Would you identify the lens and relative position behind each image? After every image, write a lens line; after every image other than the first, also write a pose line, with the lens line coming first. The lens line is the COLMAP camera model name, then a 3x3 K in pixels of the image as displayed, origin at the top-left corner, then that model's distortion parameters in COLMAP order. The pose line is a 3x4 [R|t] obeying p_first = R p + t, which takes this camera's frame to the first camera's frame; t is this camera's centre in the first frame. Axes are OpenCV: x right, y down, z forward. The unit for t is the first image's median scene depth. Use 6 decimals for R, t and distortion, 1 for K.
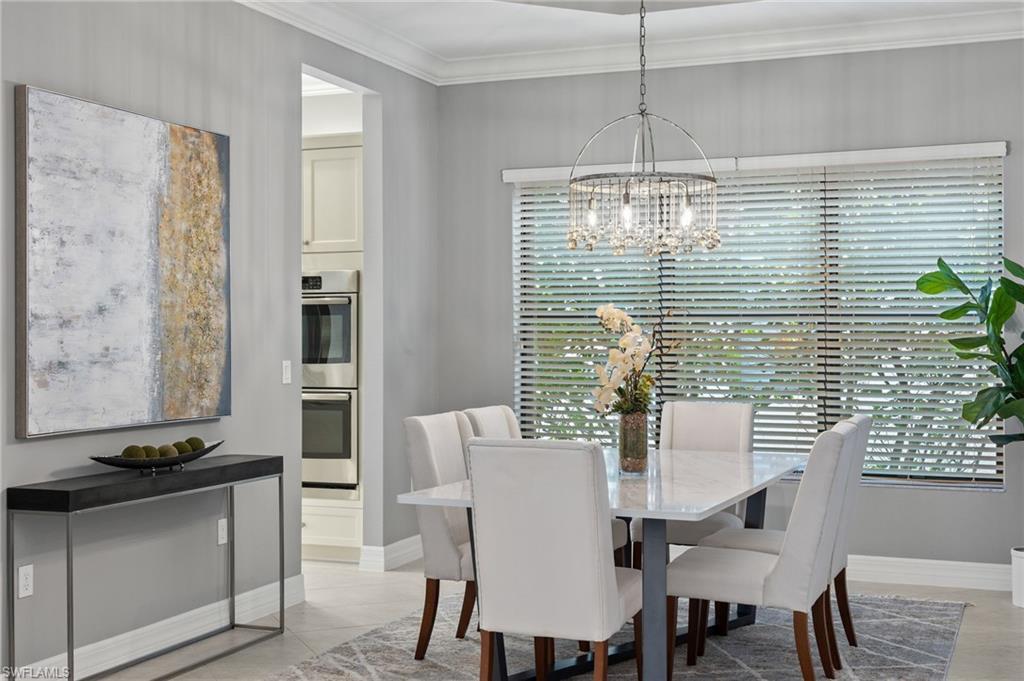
lens RADIAL K [[1271.2, 0, 512.0], [0, 1271.2, 340.5], [0, 0, 1]] dist [0.012798, -0.001400]
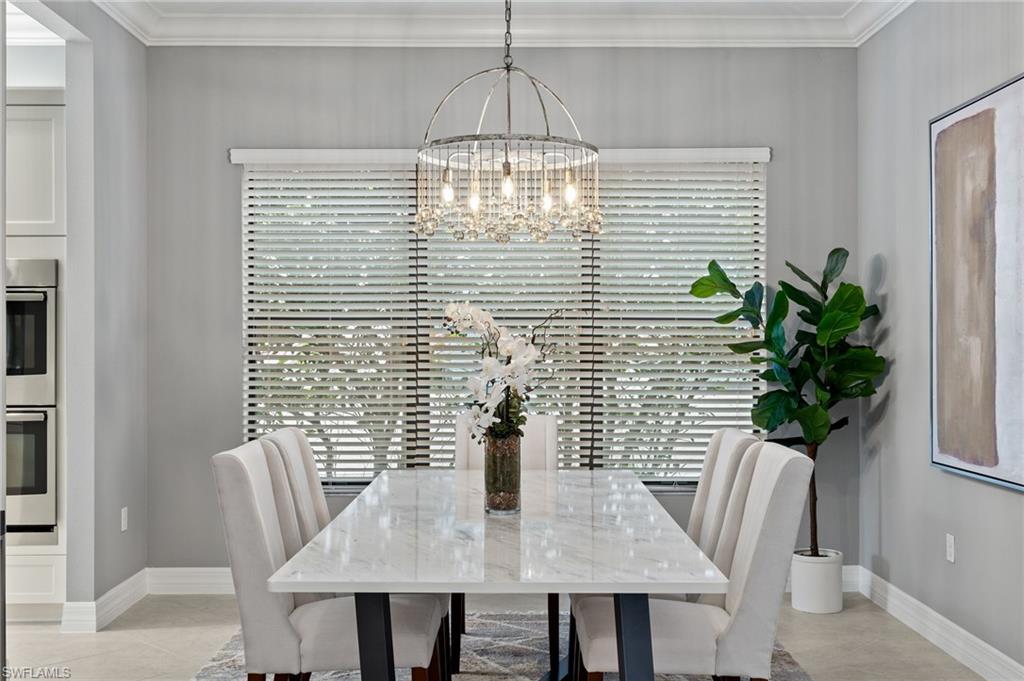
lens RADIAL K [[1079.0, 0, 512.0], [0, 1079.0, 340.5], [0, 0, 1]] dist [0.000917, -0.011885]
pose [[0.924697, -0.000674, 0.380704, -0.119262], [0.001834, 0.999995, -0.002683, -0.001406], [-0.380700, 0.003179, 0.924693, 0.269876]]
